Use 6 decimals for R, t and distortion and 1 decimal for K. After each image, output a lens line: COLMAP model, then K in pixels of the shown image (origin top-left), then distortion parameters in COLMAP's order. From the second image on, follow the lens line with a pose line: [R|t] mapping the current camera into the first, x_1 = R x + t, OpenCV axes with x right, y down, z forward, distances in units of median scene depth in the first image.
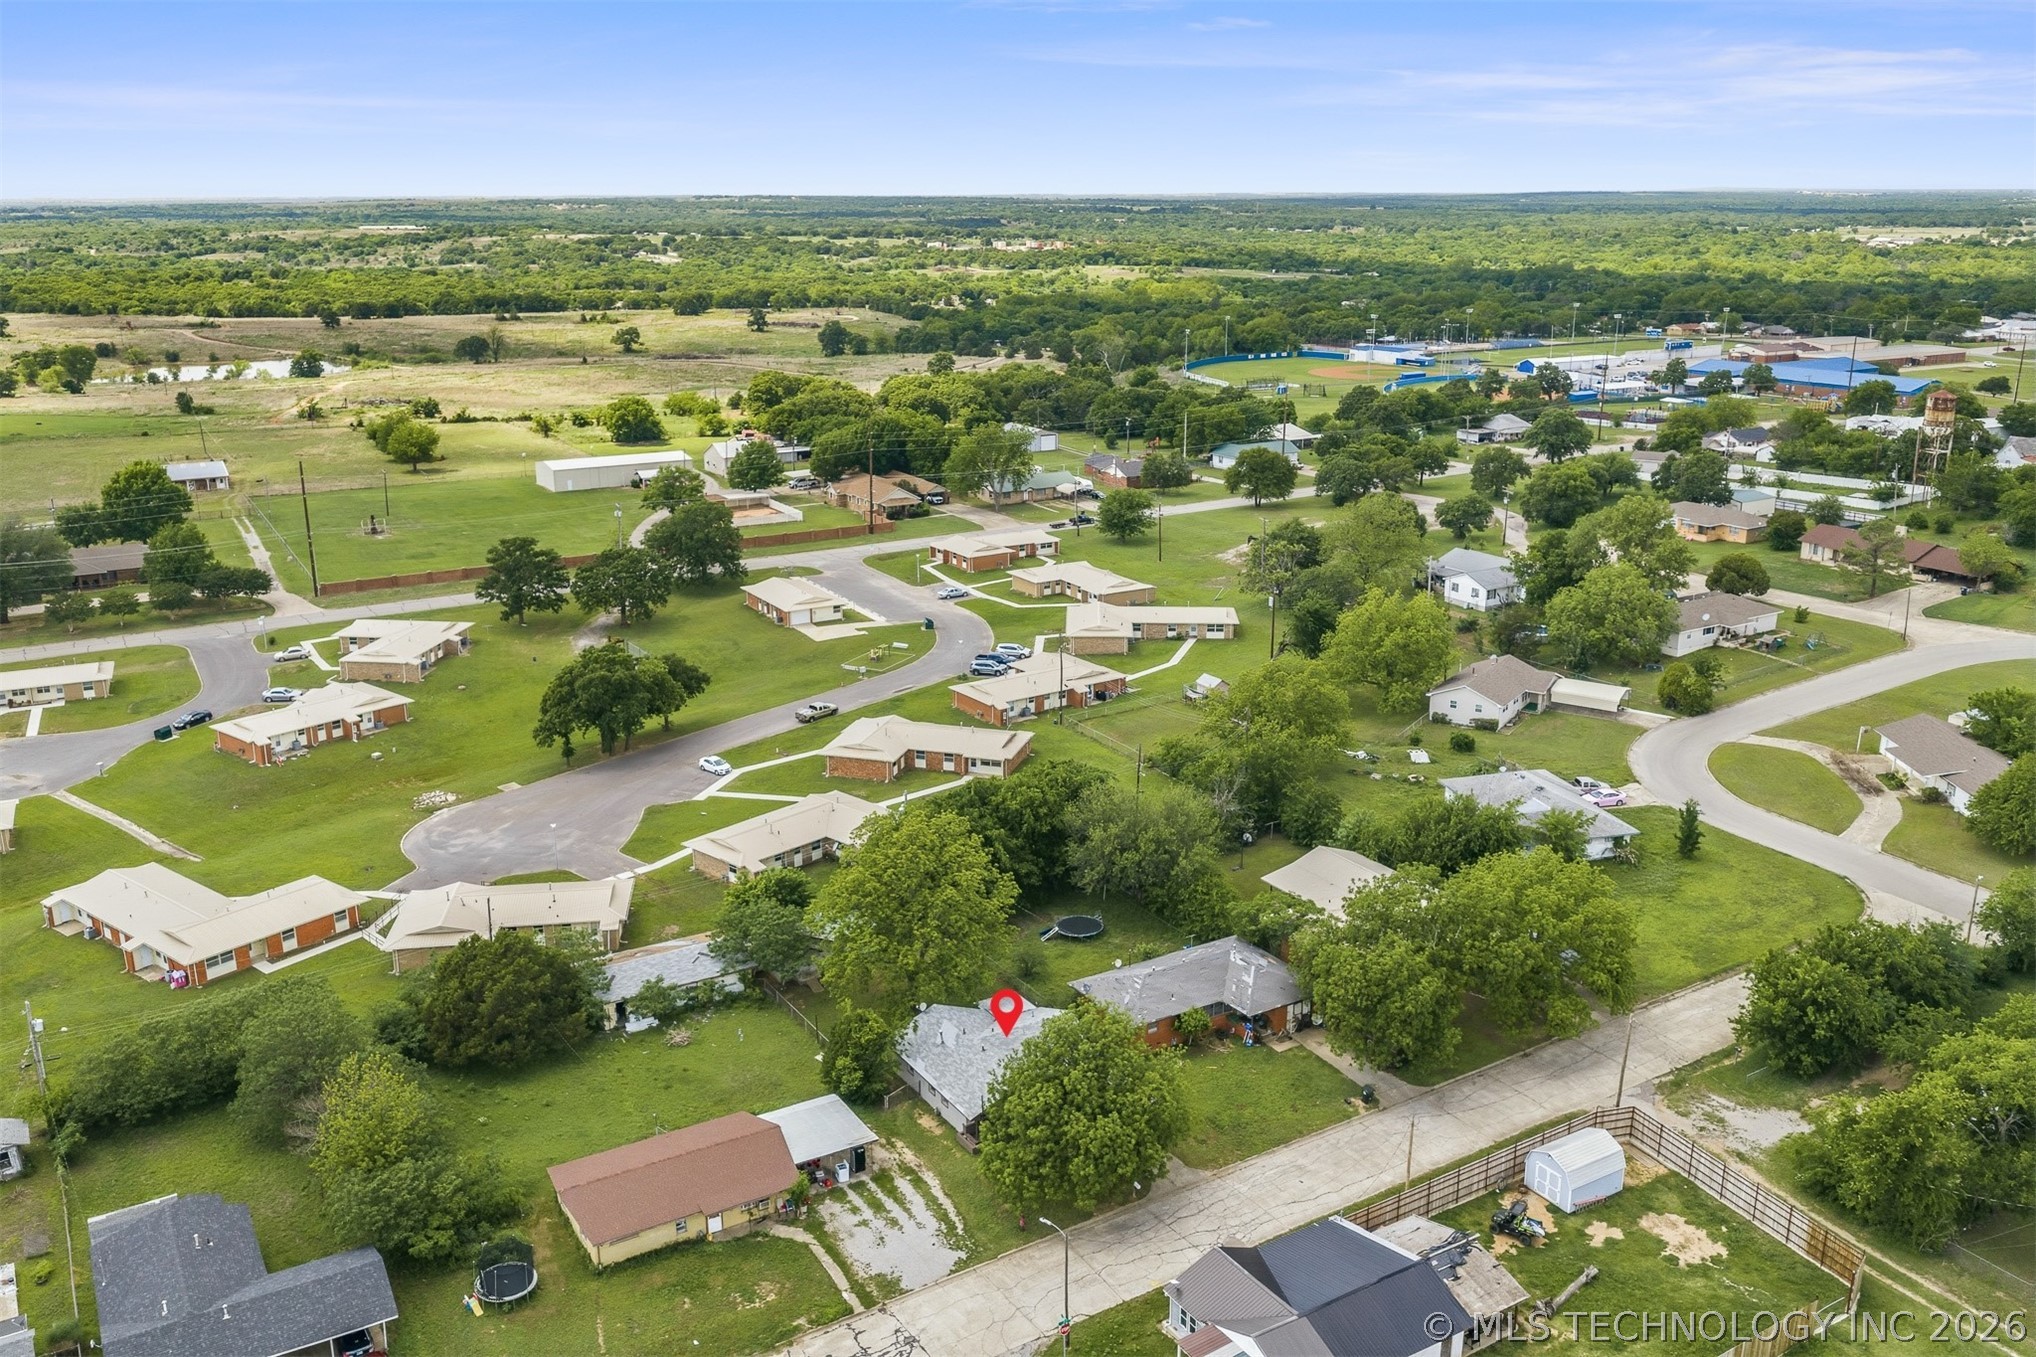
lens RADIAL K [[1666.8, 0, 1018.0], [0, 1666.8, 678.5], [0, 0, 1]] dist [0.004832, 0.001284]
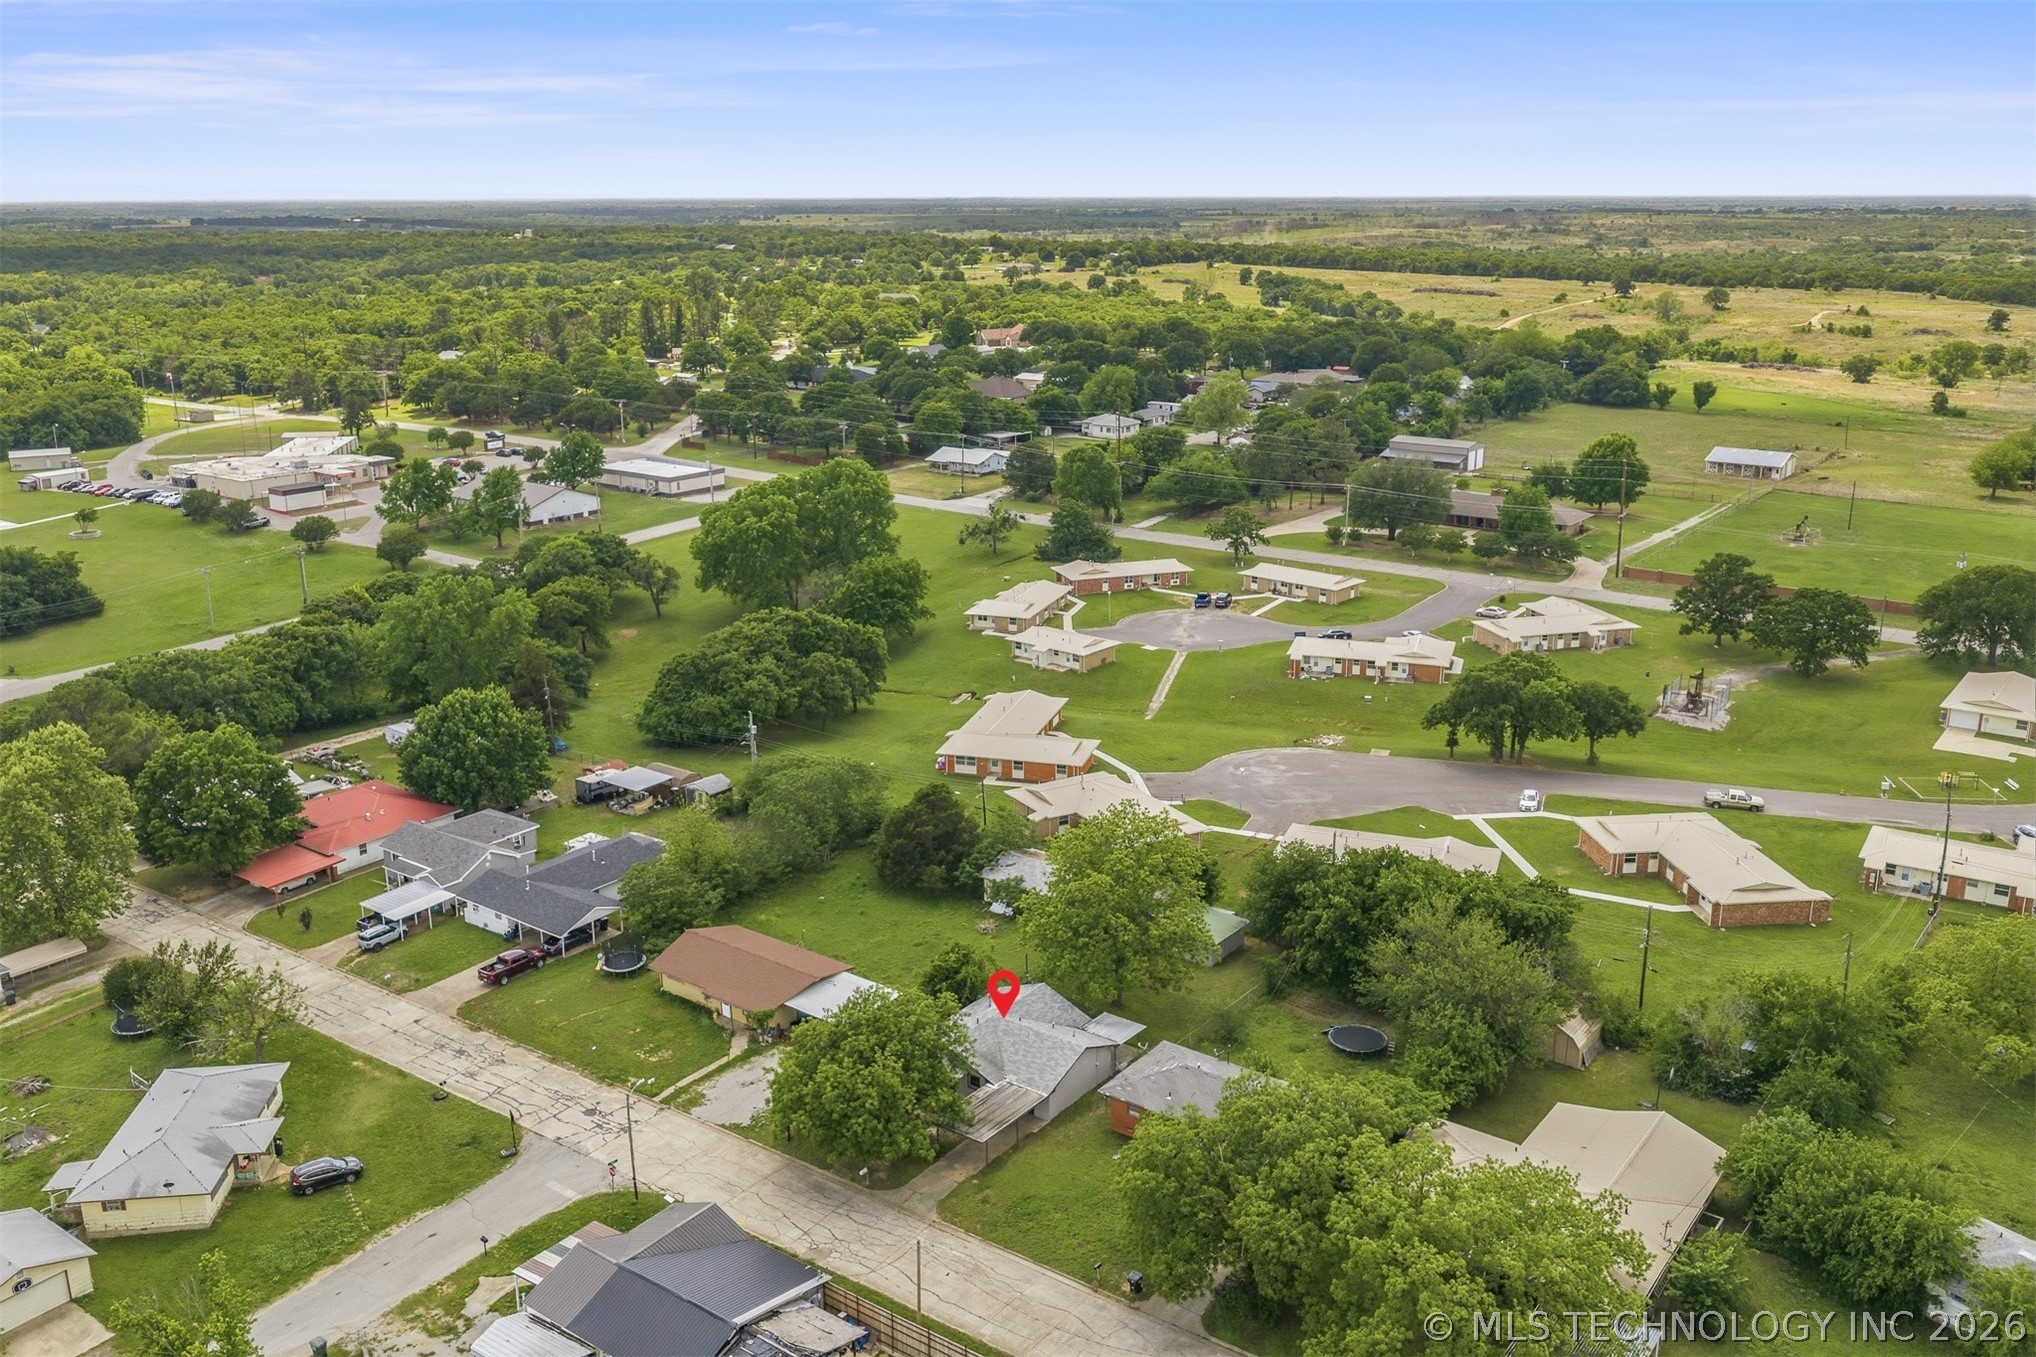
lens RADIAL K [[1688.2, 0, 1023.5], [0, 1688.2, 588.3], [0, 0, 1]] dist [0.004899, -0.002595]
pose [[0.376841, 0.211316, -0.901851, 0.539755], [-0.257342, 0.959185, 0.117219, -0.099474], [0.889812, 0.187911, 0.415841, 0.341825]]
